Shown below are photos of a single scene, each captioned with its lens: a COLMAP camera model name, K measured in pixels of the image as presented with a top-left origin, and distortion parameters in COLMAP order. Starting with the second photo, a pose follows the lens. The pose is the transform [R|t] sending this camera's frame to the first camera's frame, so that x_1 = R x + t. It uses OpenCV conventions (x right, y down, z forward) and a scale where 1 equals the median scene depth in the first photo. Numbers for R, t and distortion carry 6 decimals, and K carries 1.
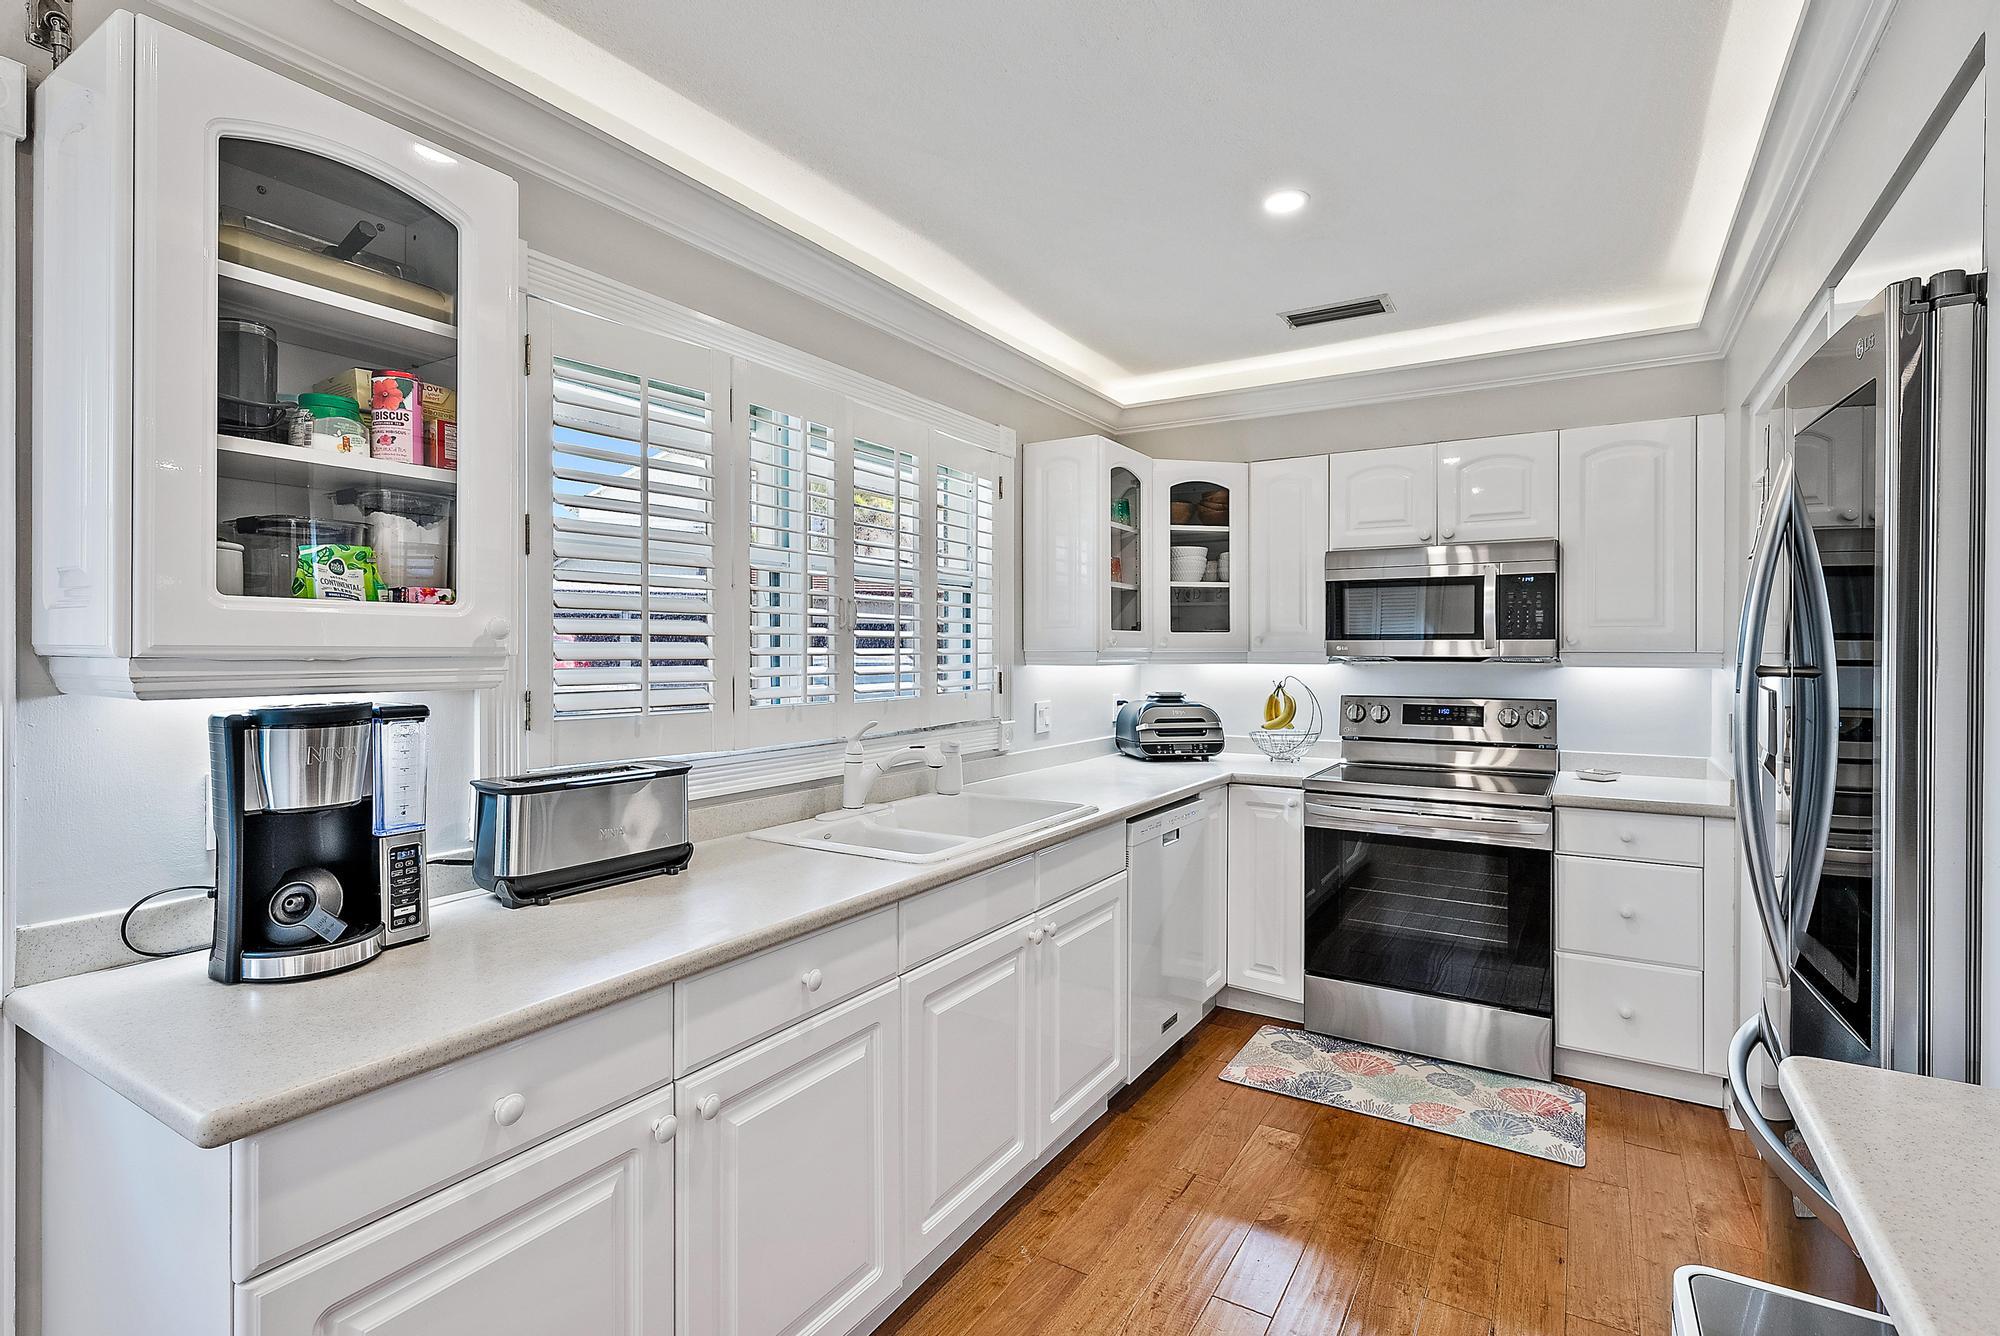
lens RADIAL K [[946.9, 0, 1000.0], [0, 946.9, 668.0], [0, 0, 1]] dist [0.000747, 0.000273]
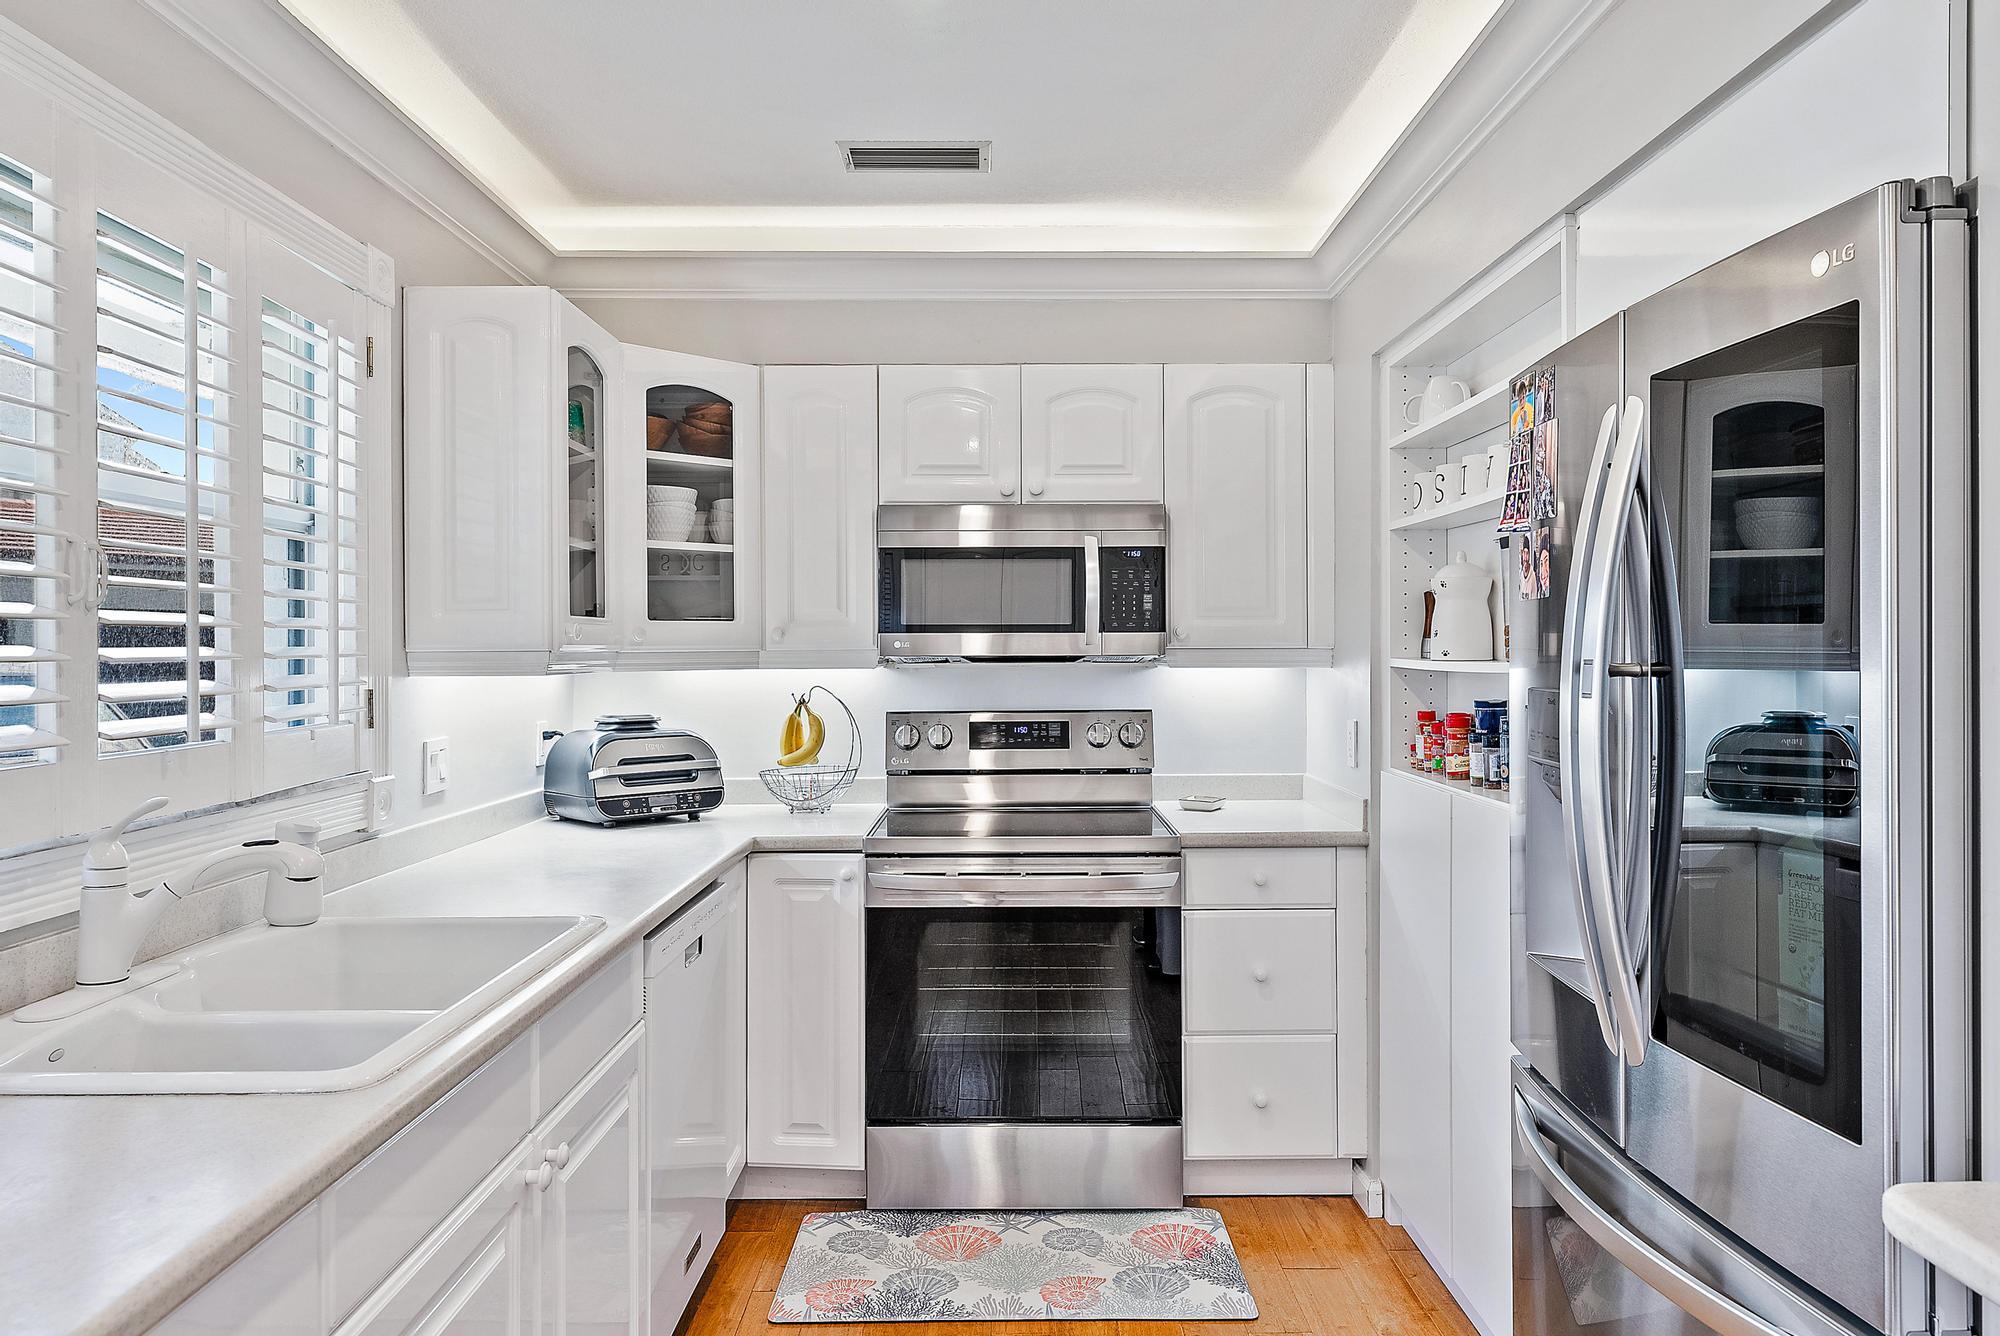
lens RADIAL K [[1310.1, 0, 1001.4], [0, 1310.1, 657.5], [0, 0, 1]] dist [0.002321, 0.000503]
pose [[0.848101, -0.008040, 0.529773, -0.089456], [0.014924, 0.999851, -0.008717, -0.002083], [-0.529624, 0.015300, 0.848095, 0.148473]]
